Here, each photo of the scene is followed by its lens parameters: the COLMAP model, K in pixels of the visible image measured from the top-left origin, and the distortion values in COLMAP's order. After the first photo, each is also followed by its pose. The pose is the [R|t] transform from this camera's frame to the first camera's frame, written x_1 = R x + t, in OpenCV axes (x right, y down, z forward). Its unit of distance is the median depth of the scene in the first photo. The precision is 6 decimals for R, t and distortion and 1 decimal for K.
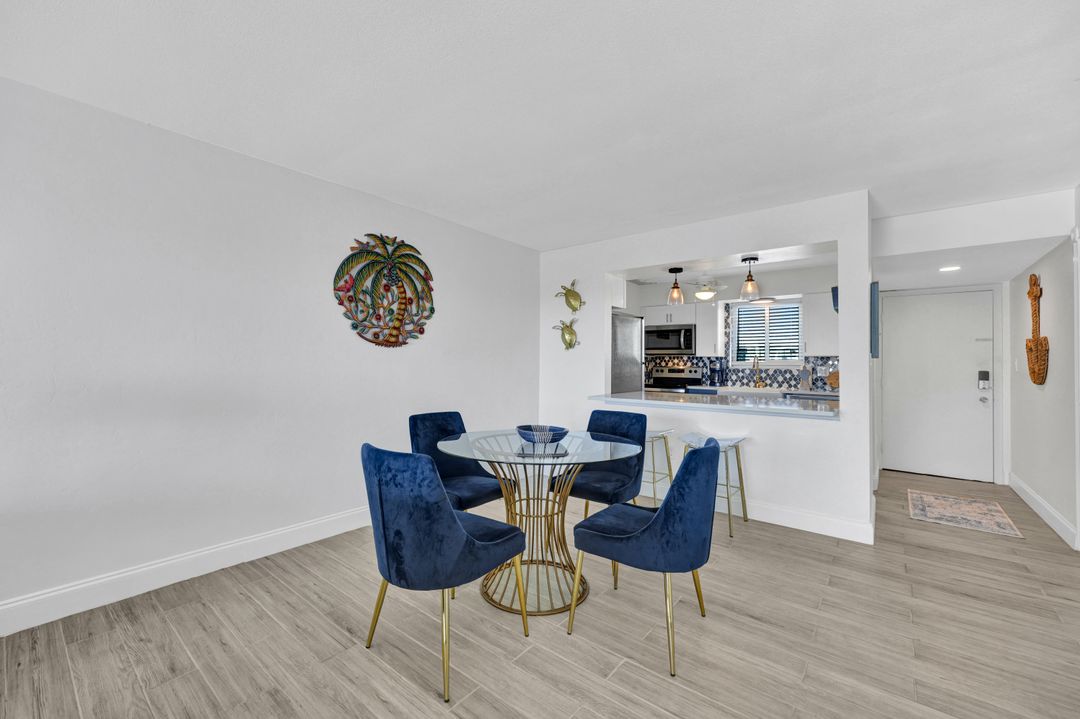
lens RADIAL K [[433.4, 0, 537.5], [0, 433.4, 350.4], [0, 0, 1]] dist [-0.003453, 0.000534]
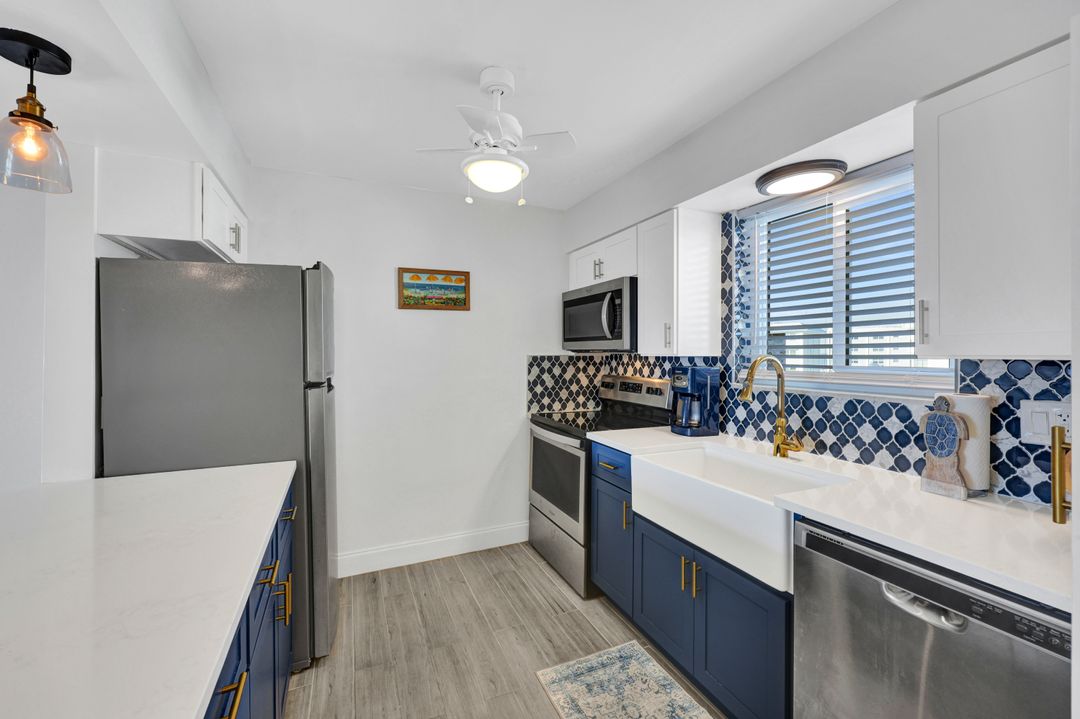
lens RADIAL K [[433.4, 0, 531.5], [0, 433.4, 355.8], [0, 0, 1]] dist [-0.003453, 0.000534]
pose [[0.873566, -0.000893, -0.486705, 0.479376], [0.017499, 0.999409, 0.029576, 0.000093], [0.486391, -0.034353, 0.873065, 0.601697]]
